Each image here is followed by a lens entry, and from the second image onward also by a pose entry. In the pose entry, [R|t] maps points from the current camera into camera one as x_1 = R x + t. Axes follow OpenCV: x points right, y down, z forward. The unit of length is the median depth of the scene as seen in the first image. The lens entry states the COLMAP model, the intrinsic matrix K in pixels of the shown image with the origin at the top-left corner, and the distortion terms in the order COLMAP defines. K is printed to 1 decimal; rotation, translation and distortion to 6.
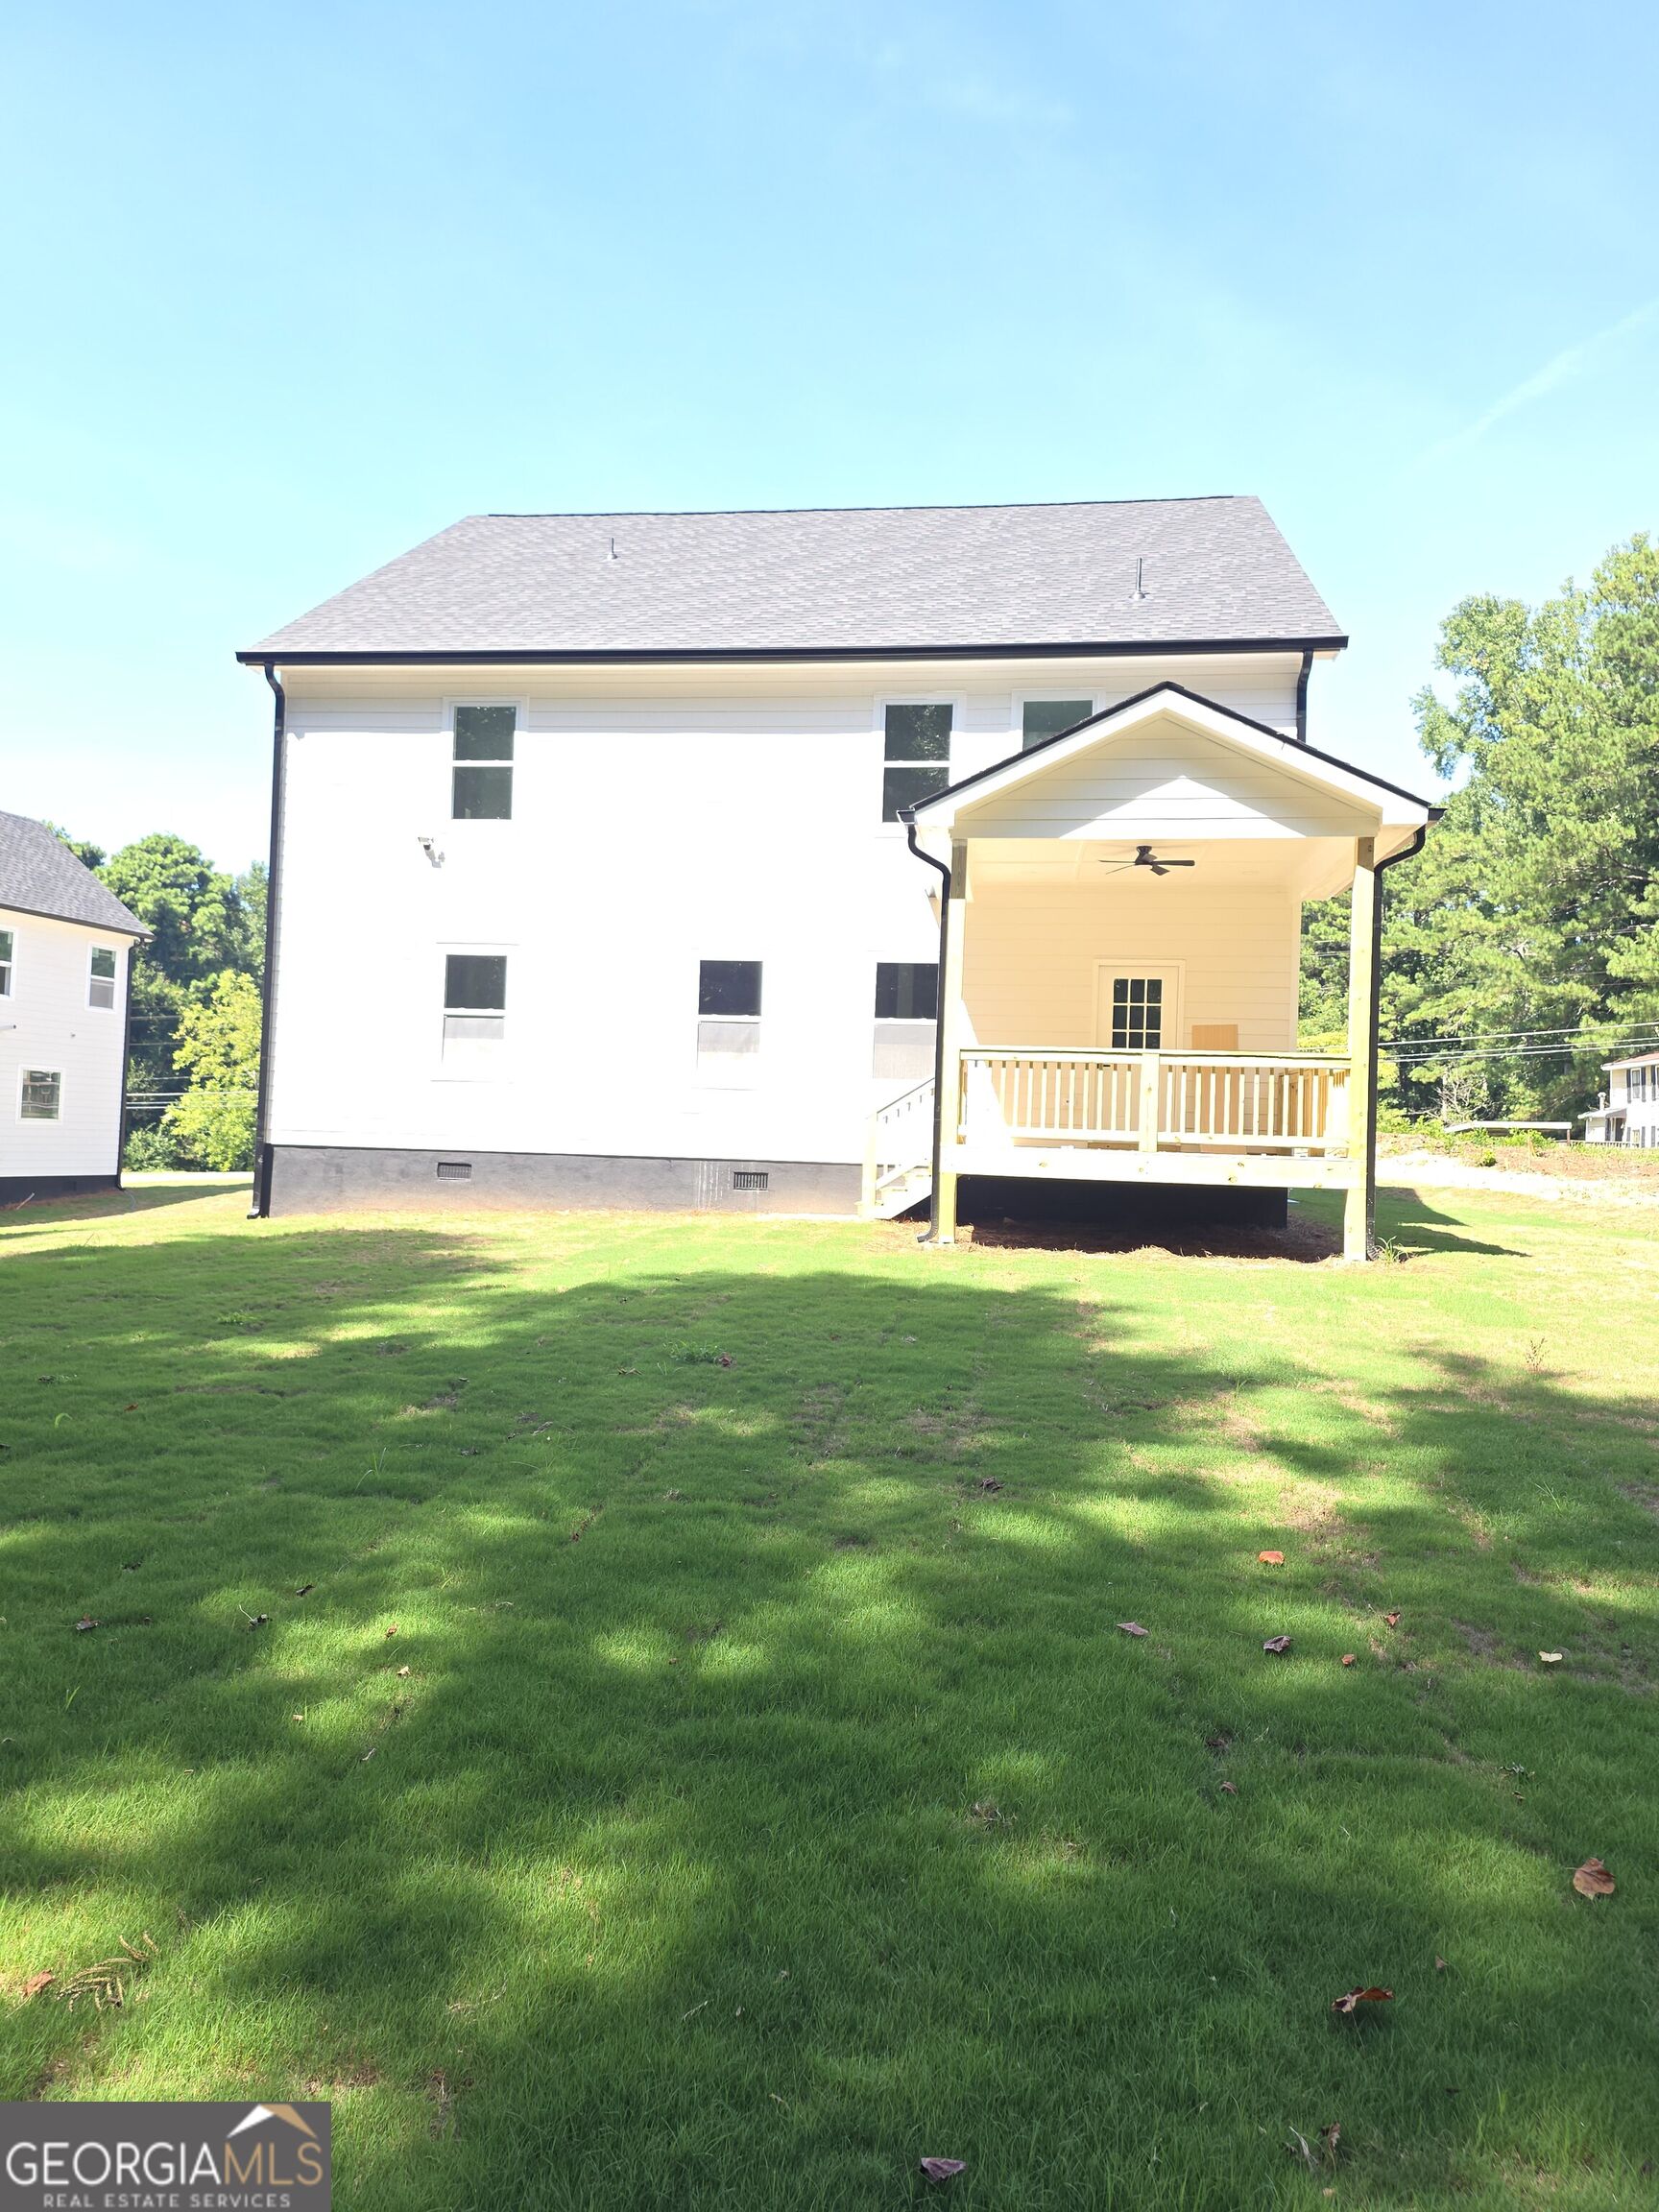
lens RADIAL K [[1478.6, 0, 823.5], [0, 1478.6, 1092.8], [0, 0, 1]] dist [0.092503, -0.075871]
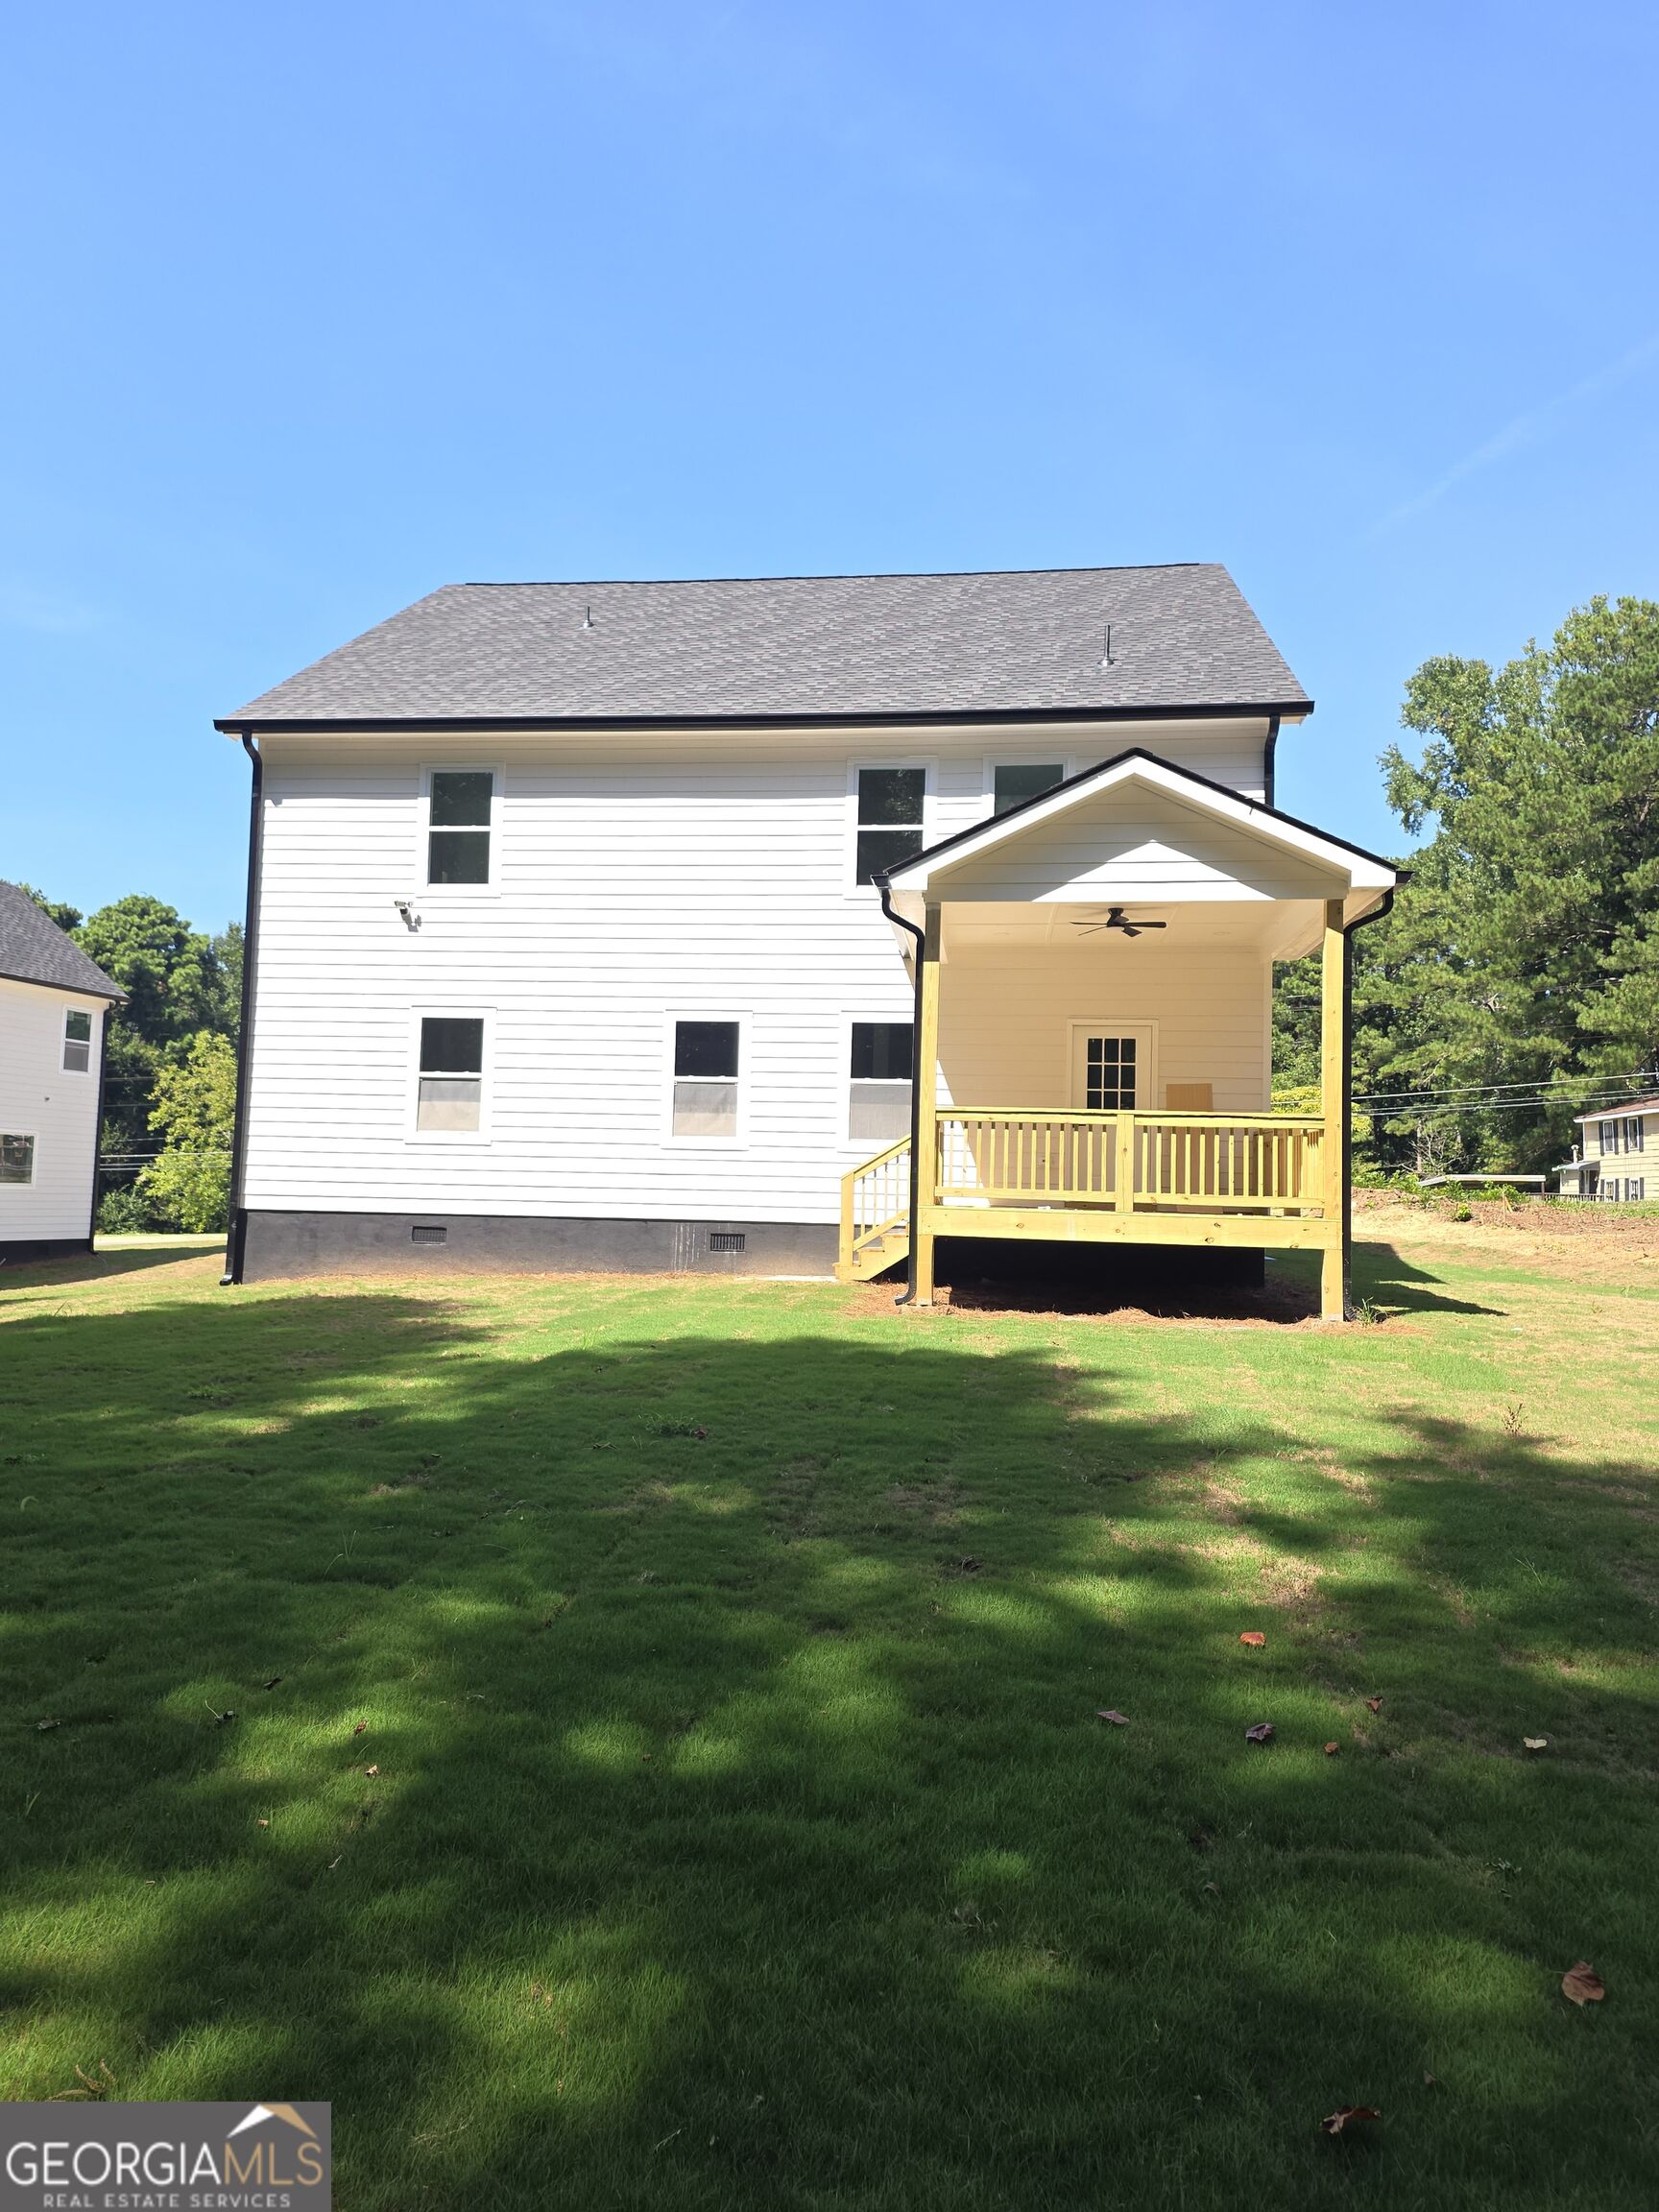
lens RADIAL K [[1478.3, 0, 812.6], [0, 1478.3, 1098.3], [0, 0, 1]] dist [0.085818, -0.059744]
pose [[0.999947, -0.006120, 0.008271, 0.000681], [0.006397, 0.999406, -0.033857, -0.004436], [-0.008059, 0.033908, 0.999392, 0.000027]]
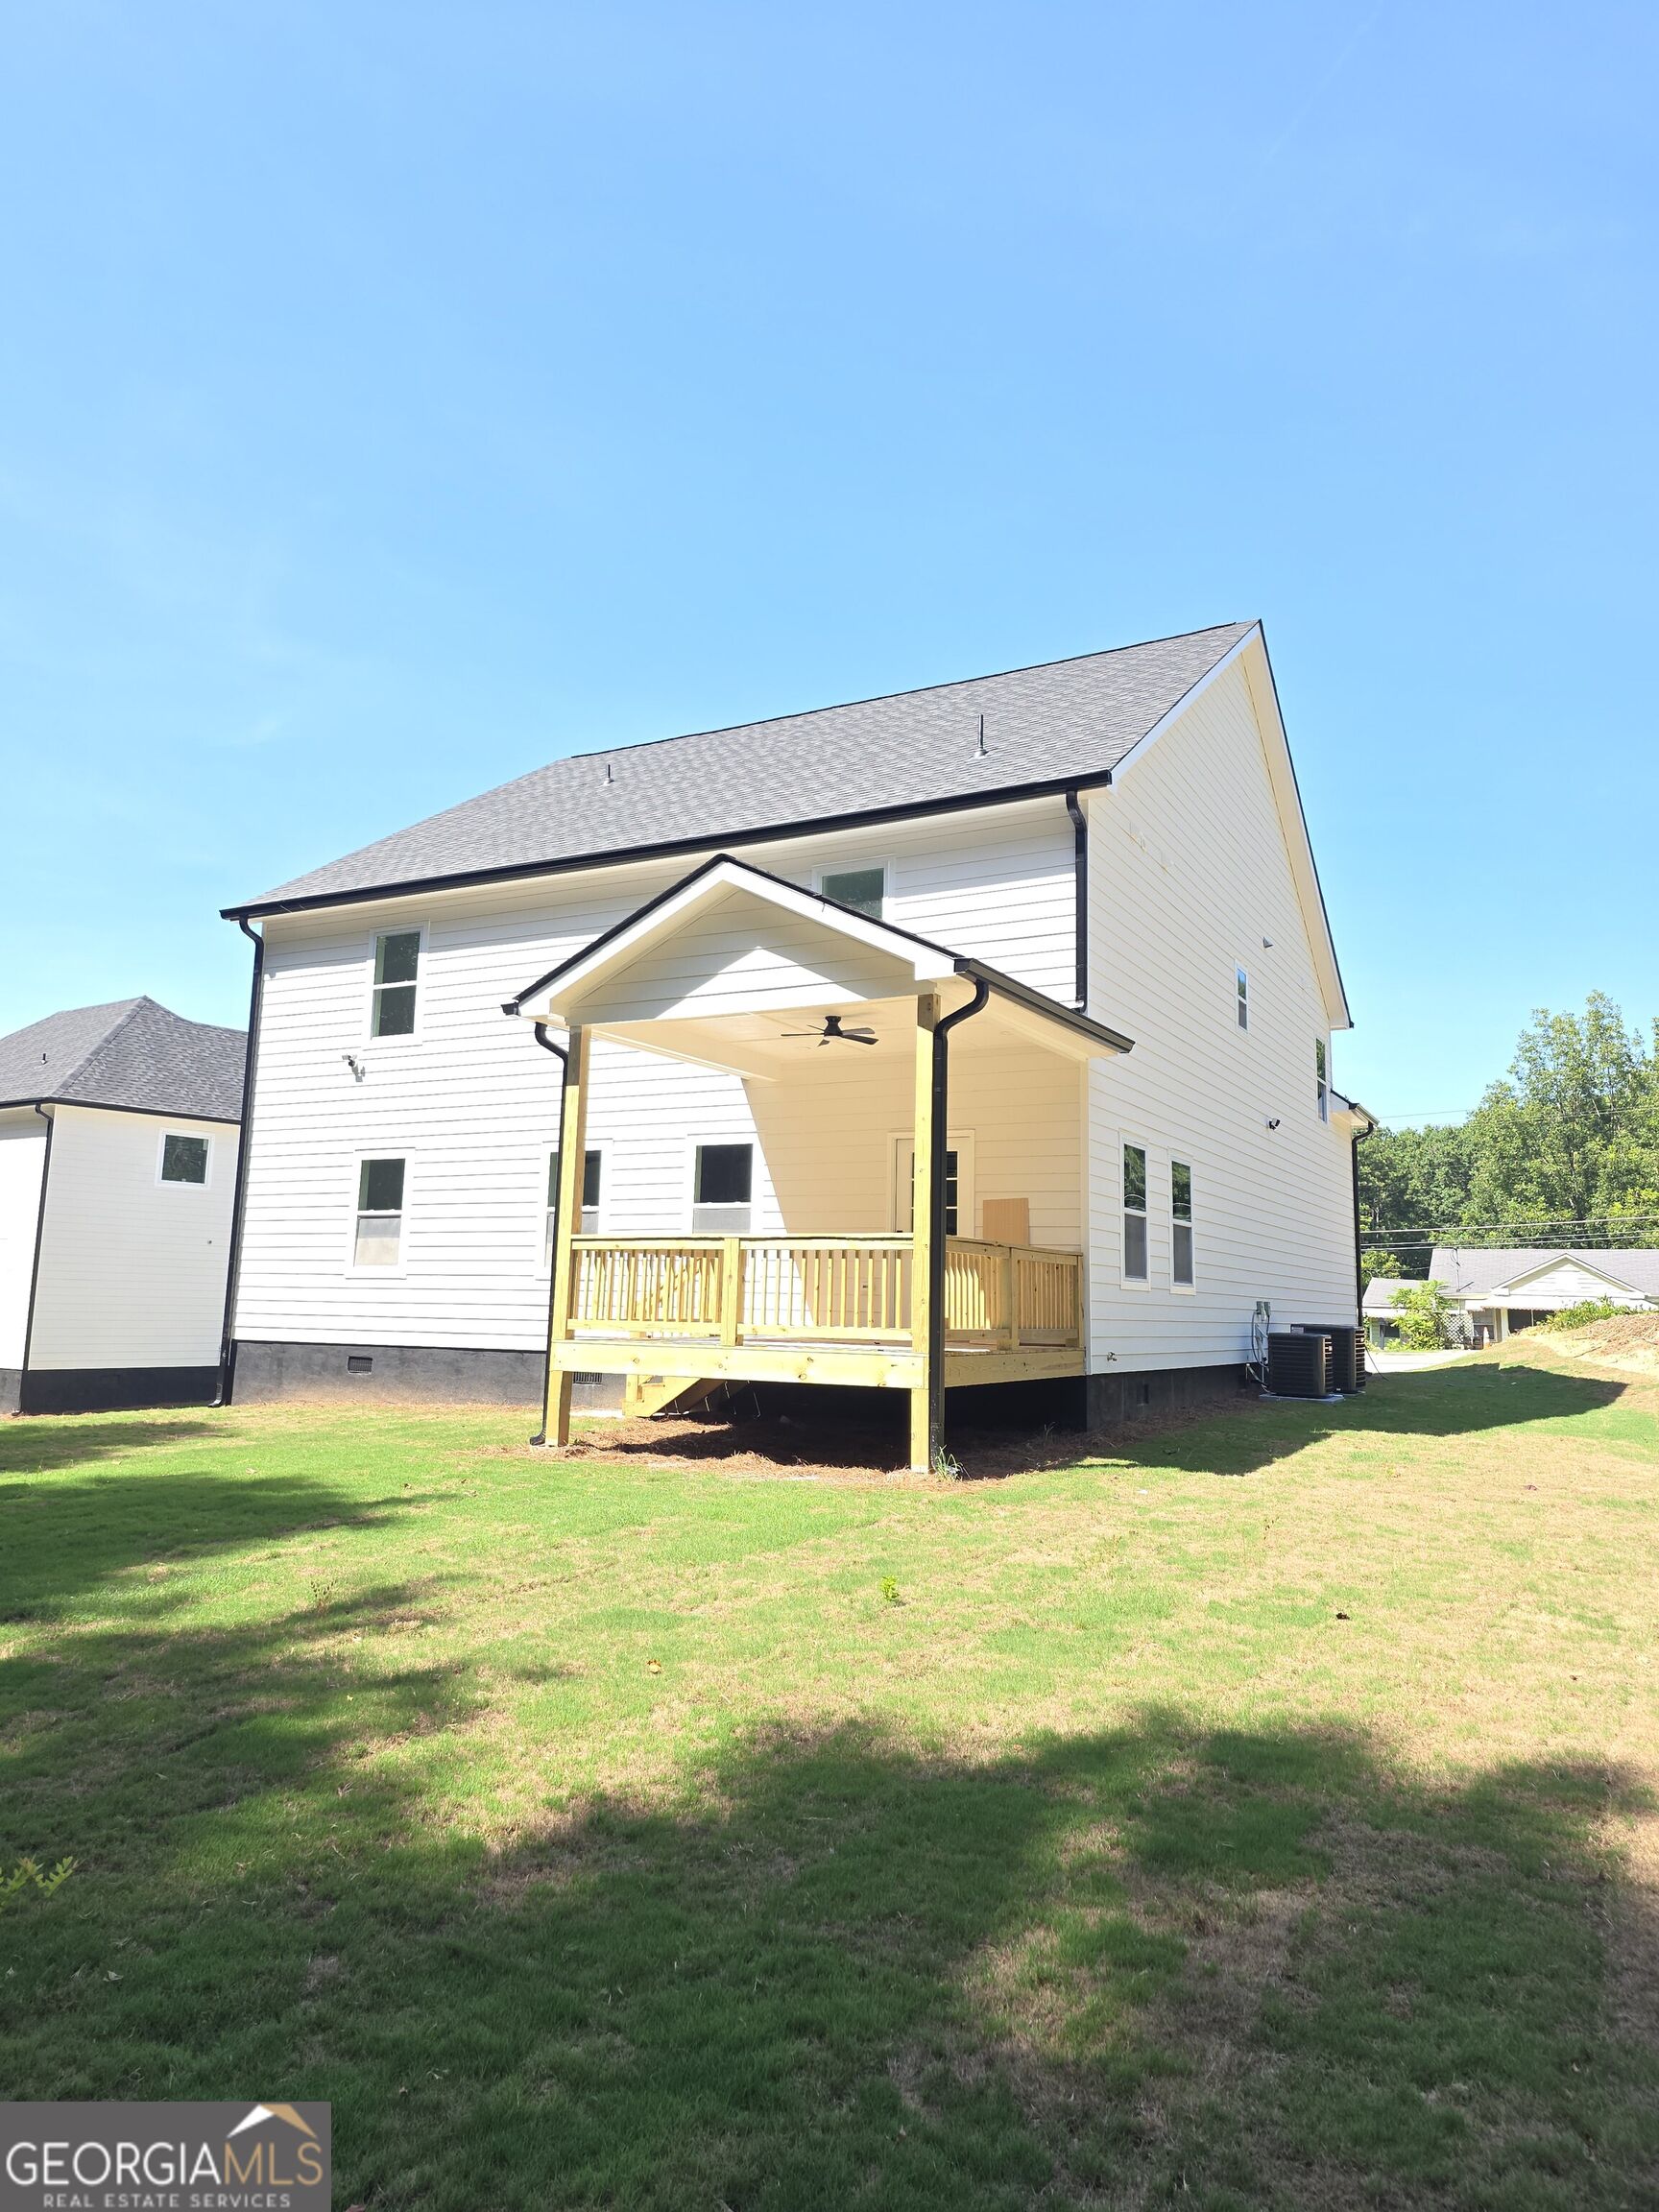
lens RADIAL K [[1478.6, 0, 823.5], [0, 1478.6, 1092.8], [0, 0, 1]] dist [0.092503, -0.075871]
pose [[0.932574, -0.062101, -0.355598, 0.585426], [0.018903, 0.992141, -0.123692, -0.001775], [0.360485, 0.108630, 0.926418, 0.143038]]
